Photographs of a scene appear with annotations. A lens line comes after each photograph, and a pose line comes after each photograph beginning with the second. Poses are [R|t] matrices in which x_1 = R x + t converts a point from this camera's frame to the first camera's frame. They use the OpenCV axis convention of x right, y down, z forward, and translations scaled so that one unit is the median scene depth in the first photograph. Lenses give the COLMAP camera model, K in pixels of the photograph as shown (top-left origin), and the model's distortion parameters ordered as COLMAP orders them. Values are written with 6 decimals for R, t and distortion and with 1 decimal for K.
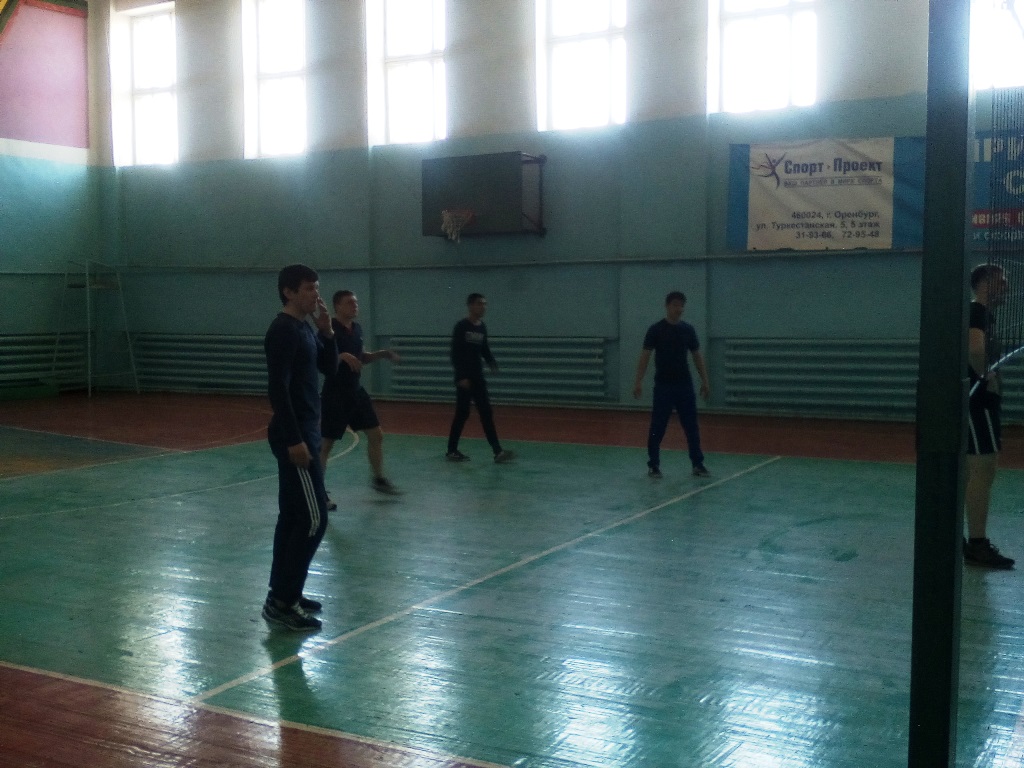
lens RADIAL K [[1166.3, 0, 495.1], [0, 1166.3, 379.6], [0, 0, 1]] dist [0.185661, -0.519458]
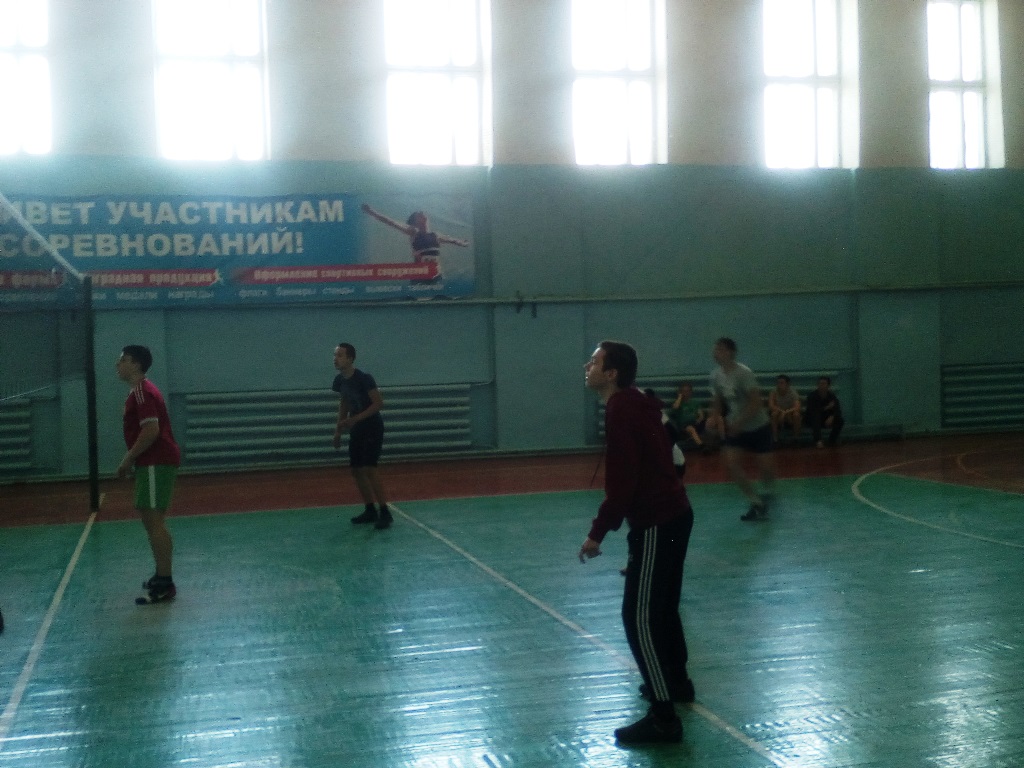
lens RADIAL K [[1166.3, 0, 495.1], [0, 1166.3, 379.6], [0, 0, 1]] dist [0.185661, -0.519458]
pose [[0.715306, -0.029489, 0.698189, -0.438597], [0.064585, 0.997623, -0.024032, -0.011660], [-0.695820, 0.062282, 0.715510, 0.236627]]
